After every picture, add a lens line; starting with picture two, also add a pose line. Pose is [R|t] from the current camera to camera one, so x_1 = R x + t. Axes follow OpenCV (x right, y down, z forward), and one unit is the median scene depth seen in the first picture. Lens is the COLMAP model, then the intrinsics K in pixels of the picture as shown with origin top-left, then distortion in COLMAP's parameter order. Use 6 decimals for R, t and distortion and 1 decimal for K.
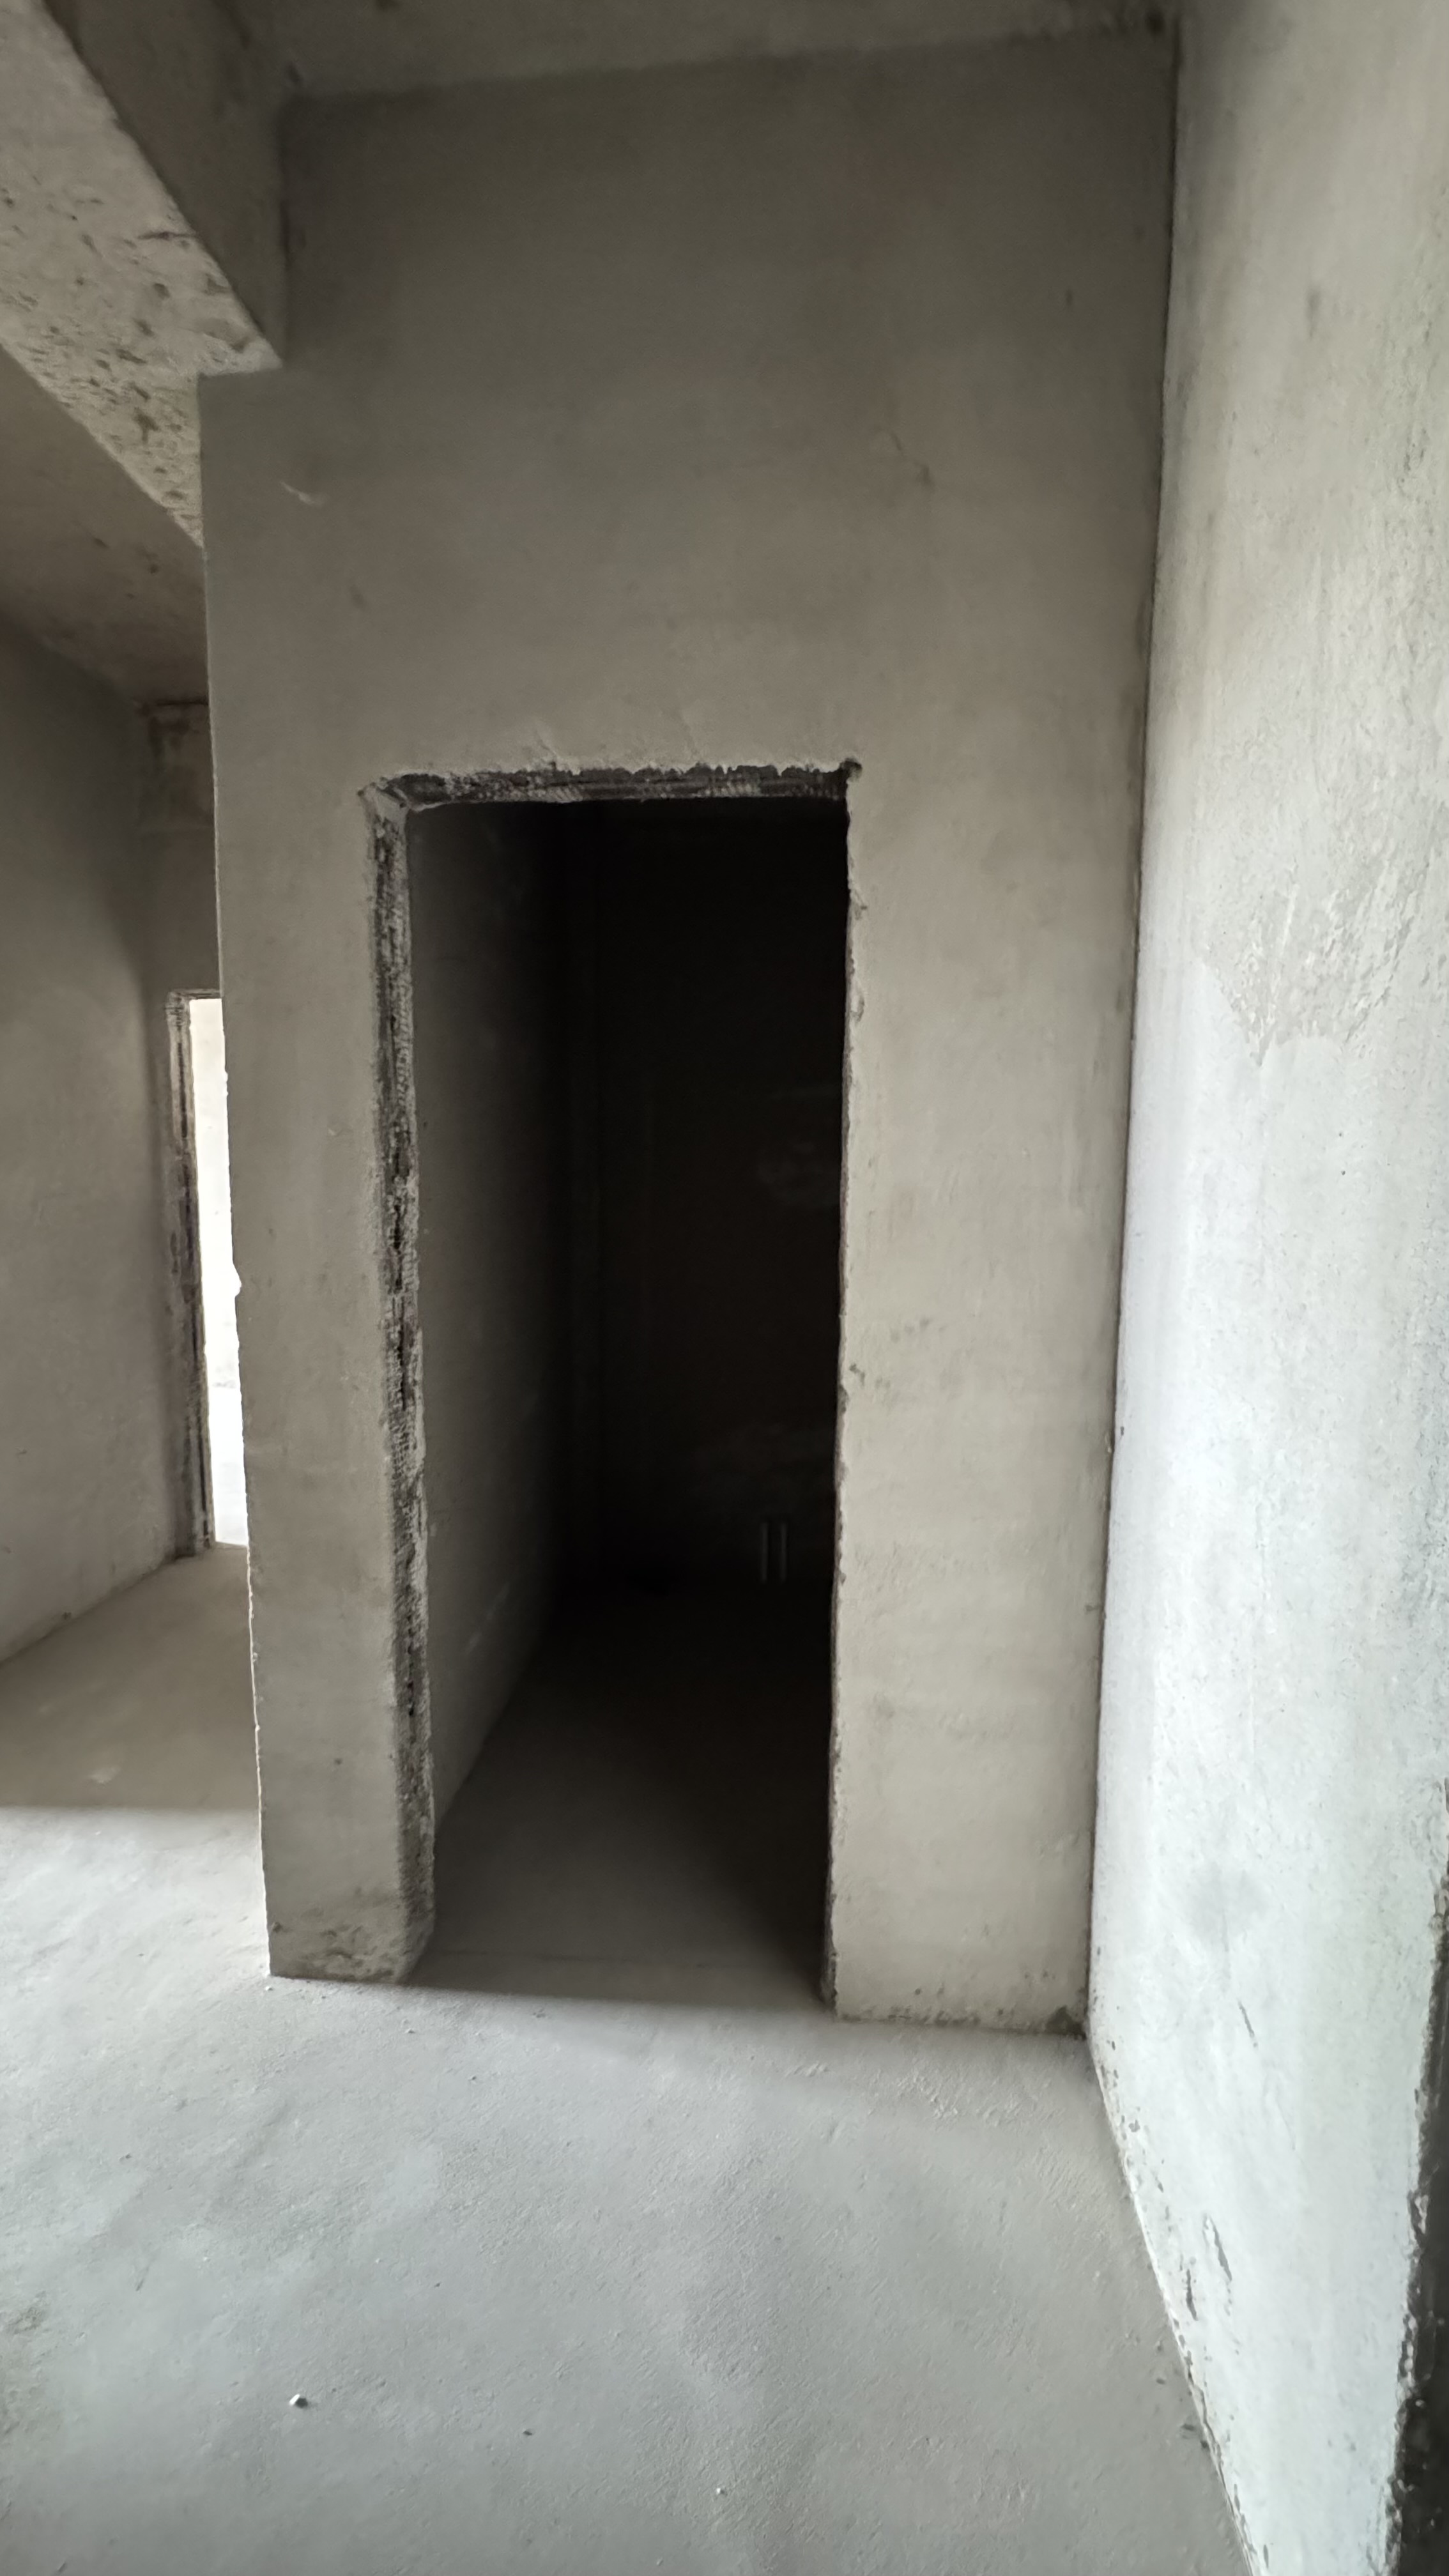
lens RADIAL K [[1030.7, 0, 734.7], [0, 1030.7, 1286.2], [0, 0, 1]] dist [-0.003105, 0.000583]
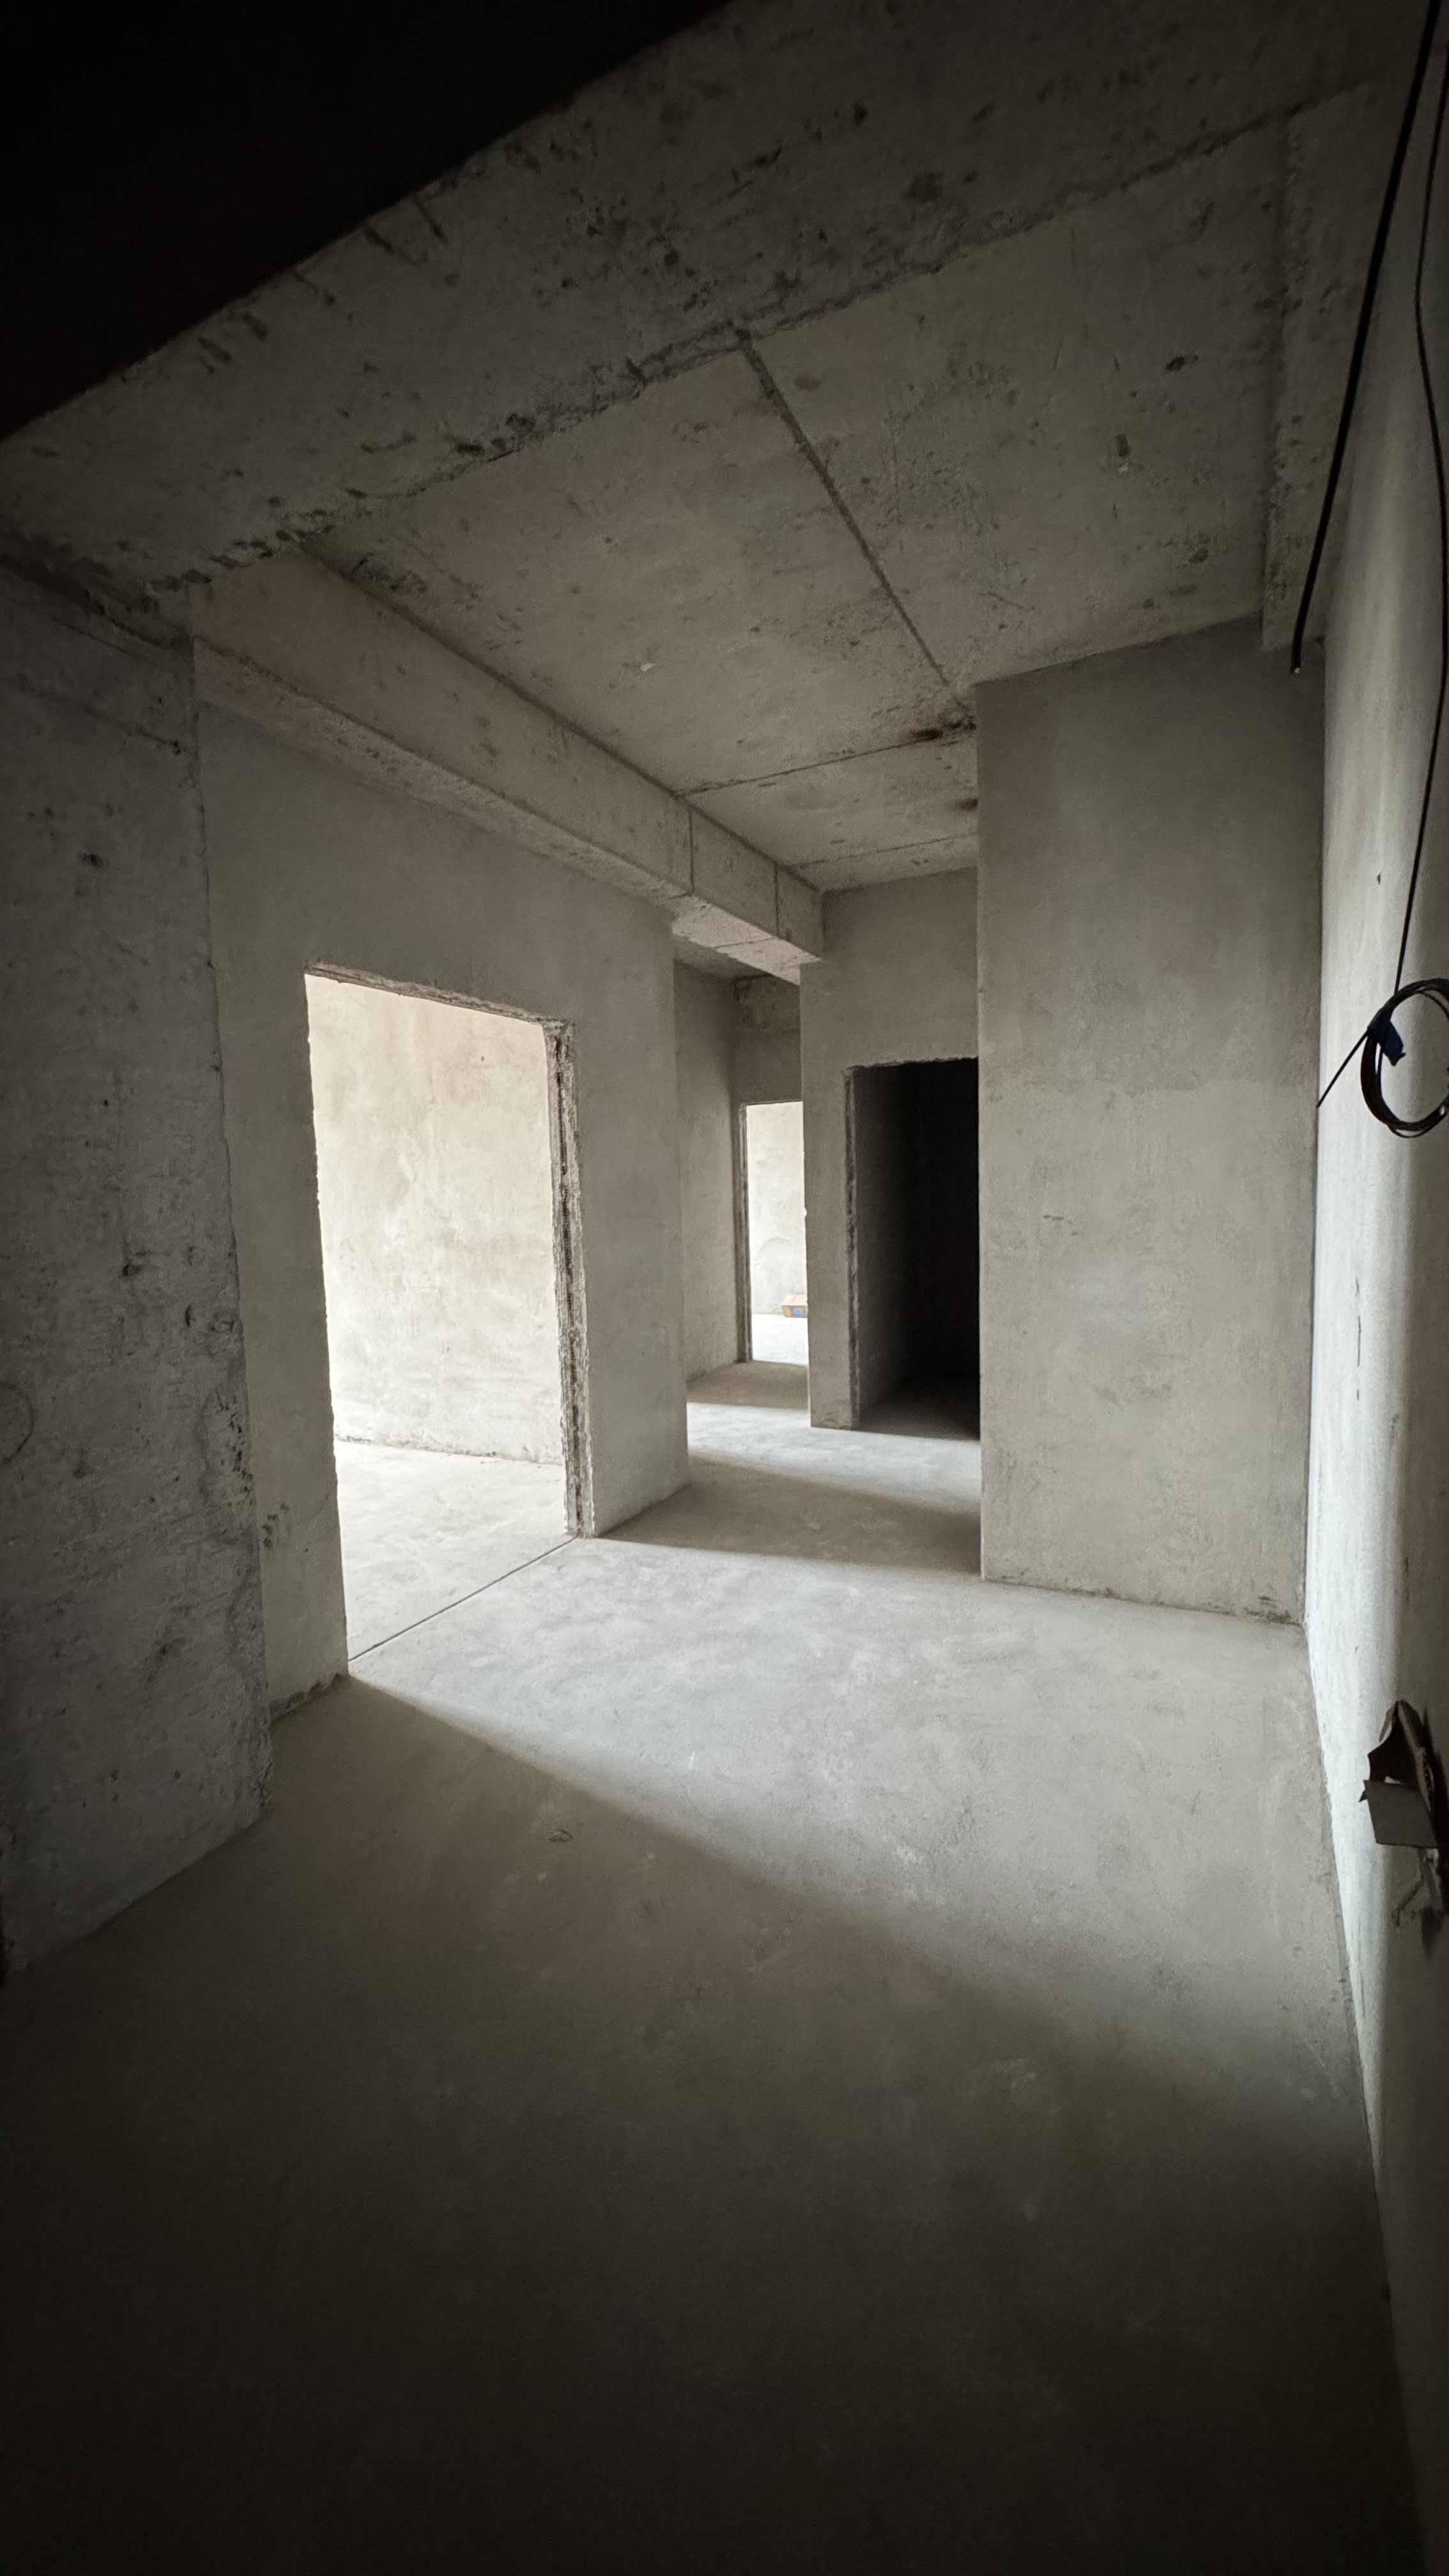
lens RADIAL K [[1030.7, 0, 731.5], [0, 1030.7, 1281.8], [0, 0, 1]] dist [-0.003105, 0.000583]
pose [[0.926742, 0.001250, -0.375695, 0.608919], [-0.006946, 0.999881, -0.013807, 0.292100], [0.375633, 0.015405, 0.926640, -2.384914]]
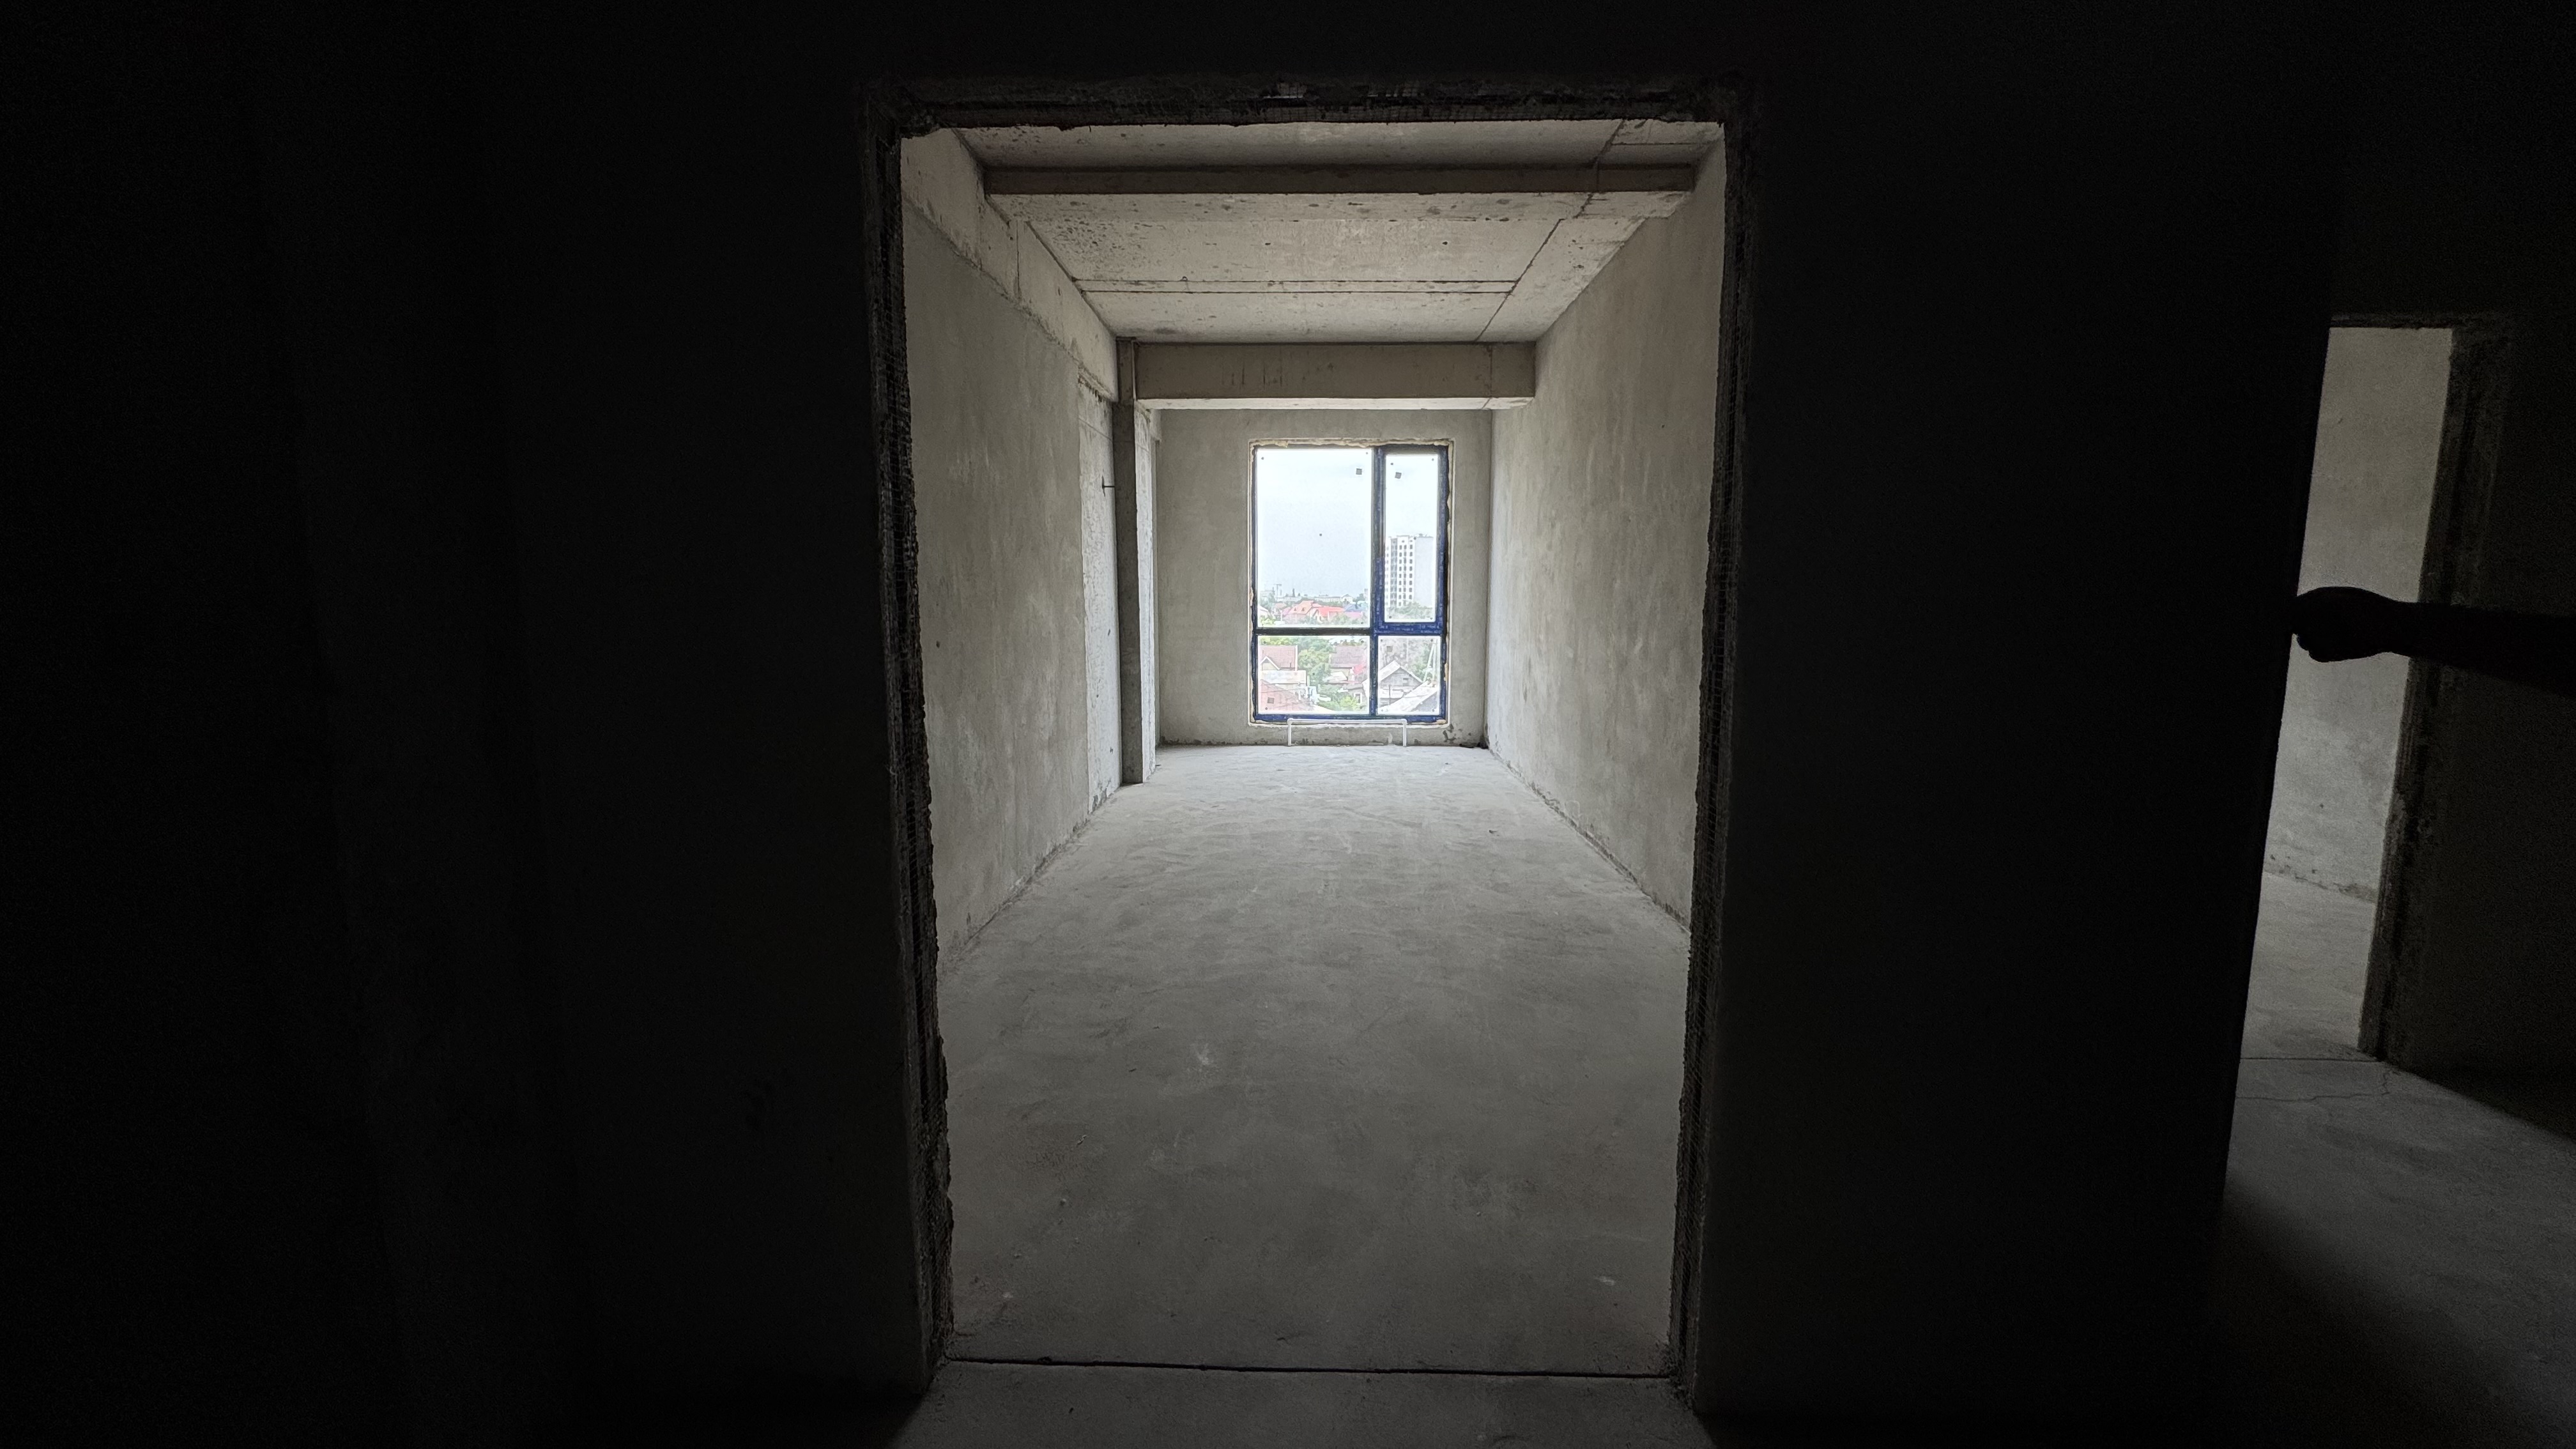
lens RADIAL K [[1030.7, 0, 1284.6], [0, 1030.7, 726.2], [0, 0, 1]] dist [-0.003105, 0.000583]
pose [[0.046117, 0.122078, -0.991449, 0.256479], [-0.109928, 0.987097, 0.116429, 0.137208], [0.992869, 0.103619, 0.058941, -0.659477]]
